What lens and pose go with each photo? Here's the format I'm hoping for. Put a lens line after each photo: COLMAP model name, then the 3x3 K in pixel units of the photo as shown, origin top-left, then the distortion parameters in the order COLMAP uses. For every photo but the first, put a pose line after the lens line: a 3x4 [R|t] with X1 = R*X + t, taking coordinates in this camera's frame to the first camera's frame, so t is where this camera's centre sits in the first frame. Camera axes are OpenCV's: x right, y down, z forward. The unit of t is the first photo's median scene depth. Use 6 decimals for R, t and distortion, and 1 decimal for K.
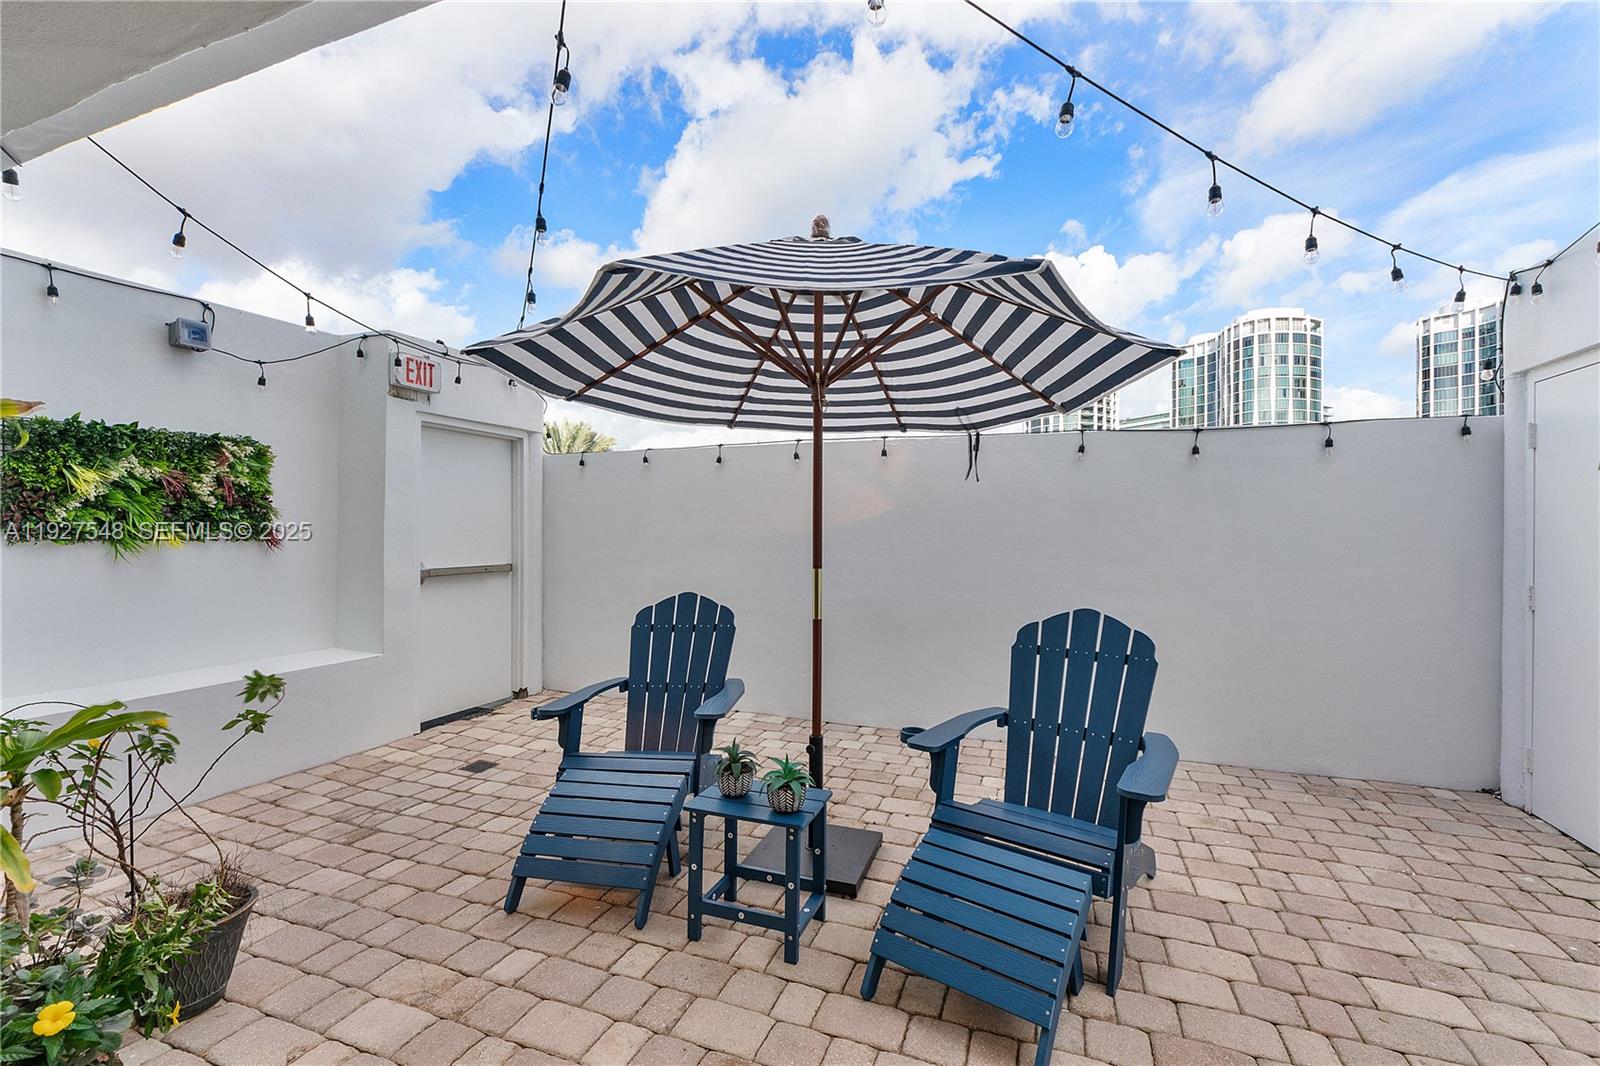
lens RADIAL K [[677.5, 0, 804.0], [0, 677.5, 529.7], [0, 0, 1]] dist [-0.003627, -0.000242]
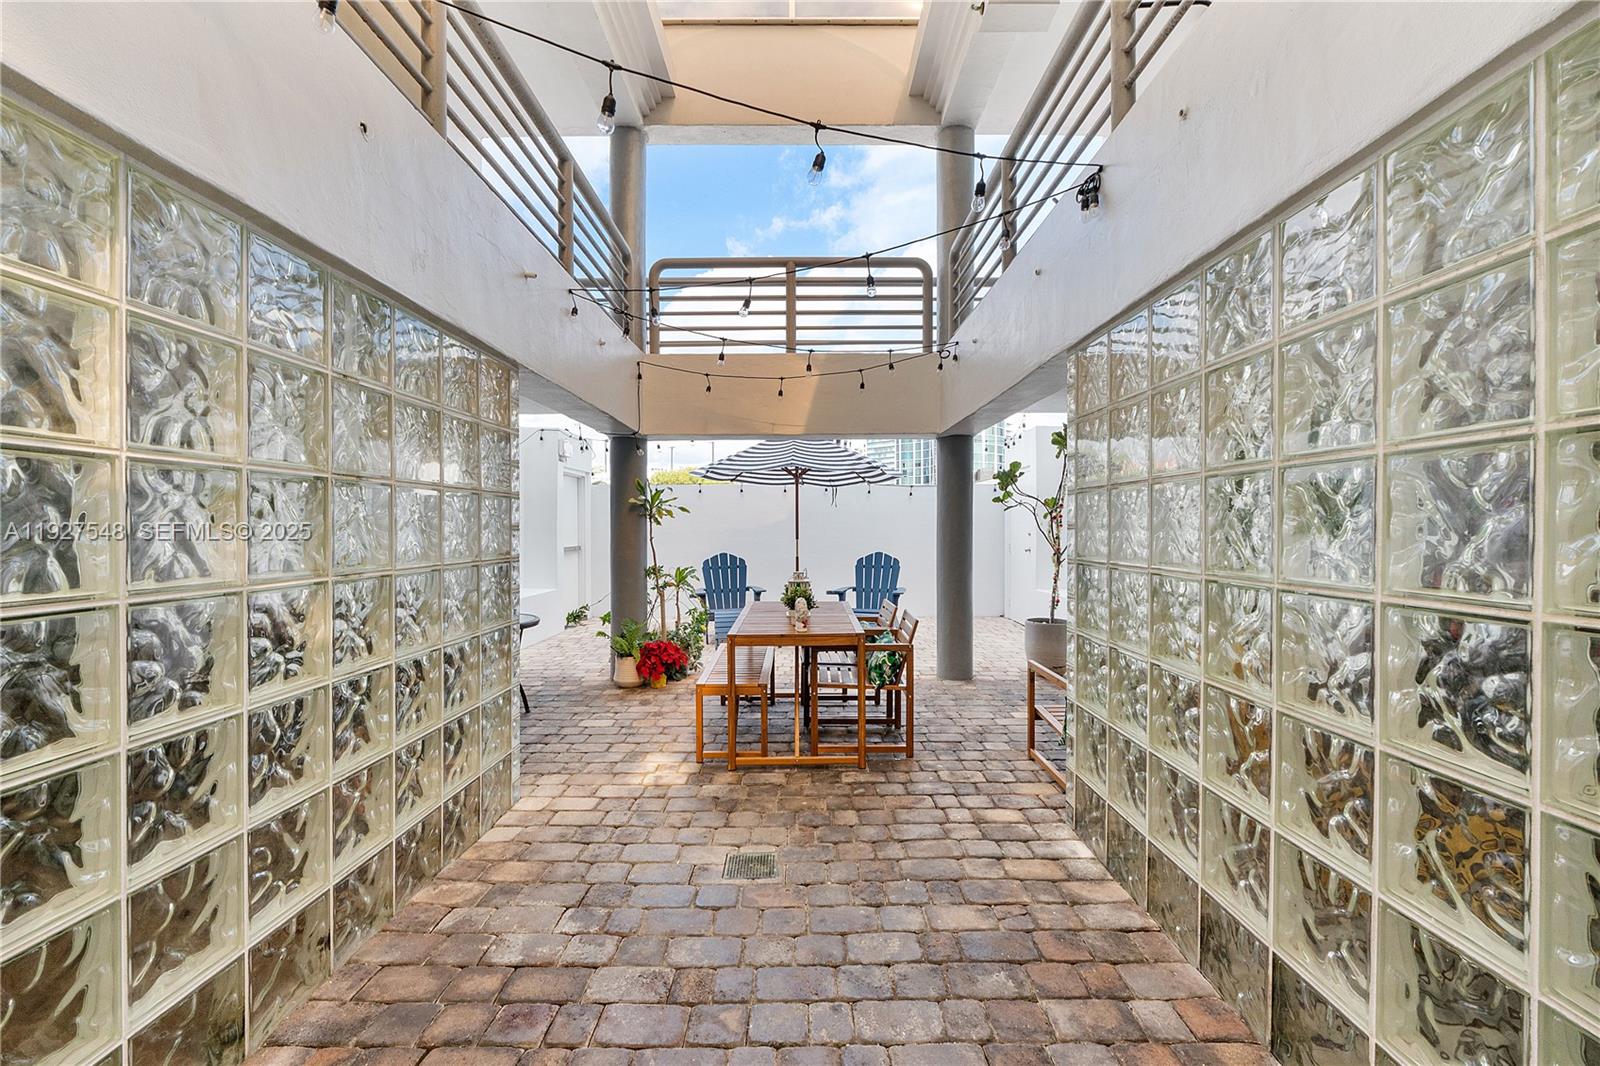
lens RADIAL K [[677.5, 0, 804.0], [0, 677.5, 529.7], [0, 0, 1]] dist [-0.003627, -0.000242]
pose [[0.935012, -0.006131, 0.354564, -0.842418], [0.004791, 0.999978, 0.004657, 0.001945], [-0.354585, -0.002655, 0.935020, -1.490075]]
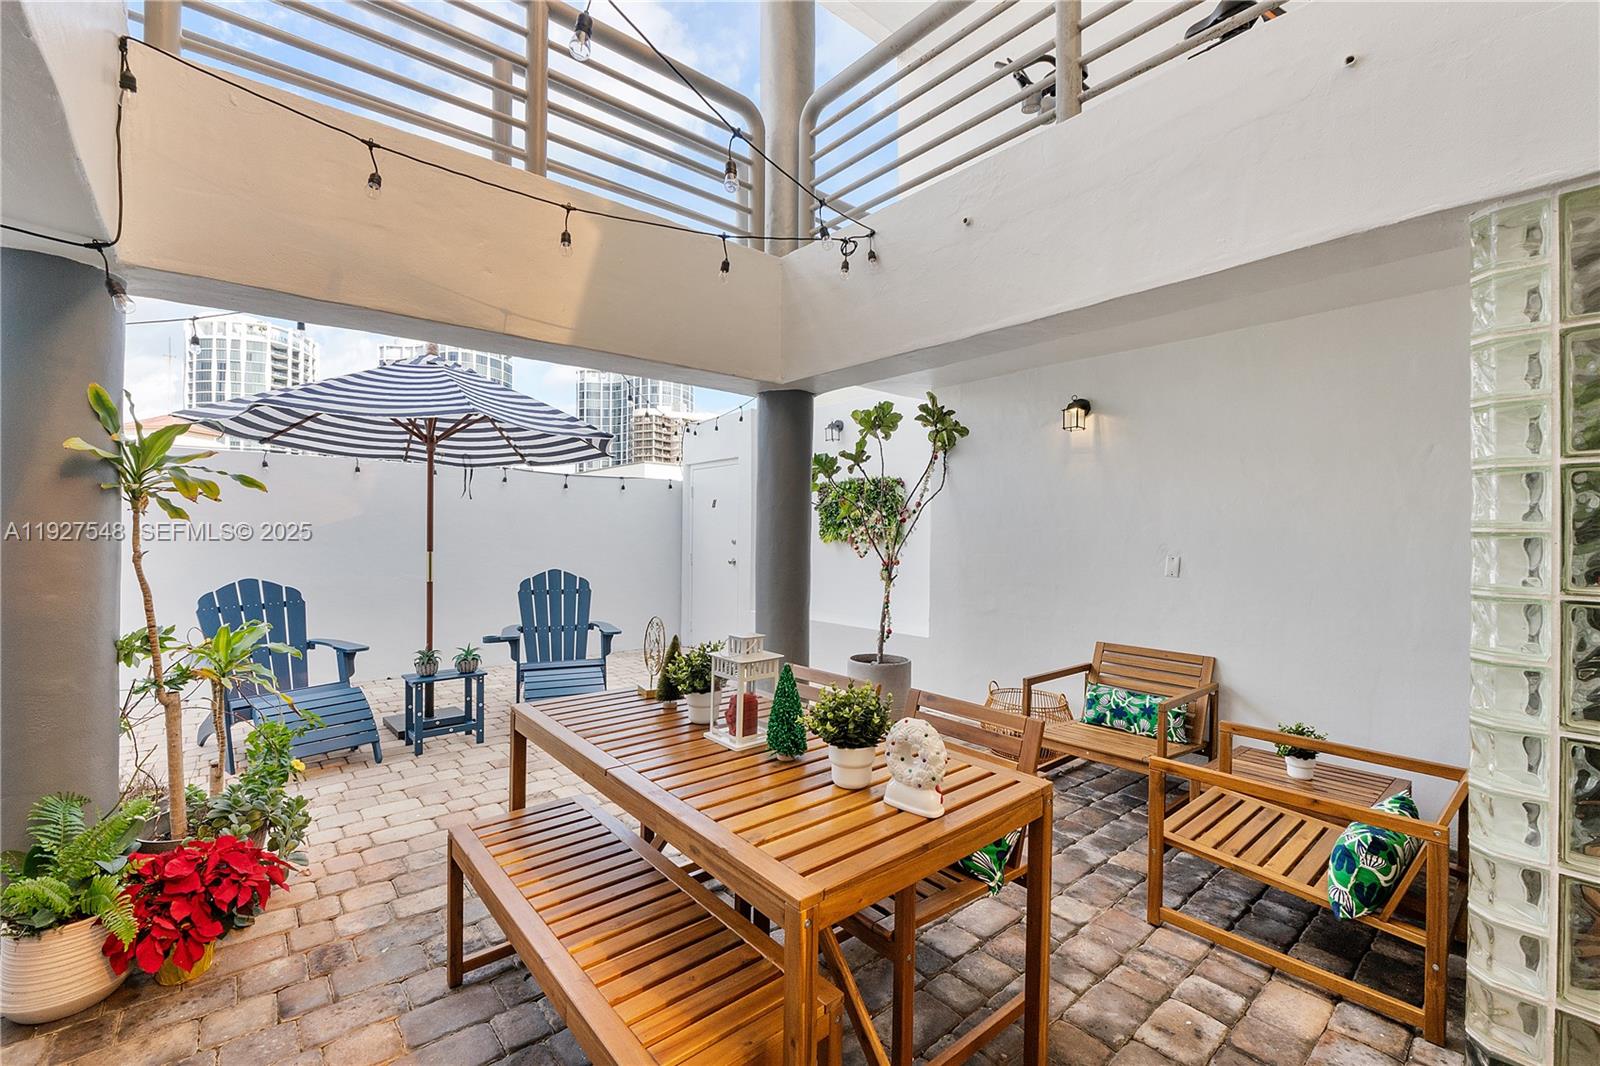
lens RADIAL K [[677.5, 0, 804.0], [0, 677.5, 529.7], [0, 0, 1]] dist [-0.003627, -0.000242]
pose [[0.485049, 0.006309, 0.874464, -0.843676], [-0.003432, 0.999980, -0.005310, 0.008036], [-0.874480, -0.000426, 0.485061, -0.526421]]
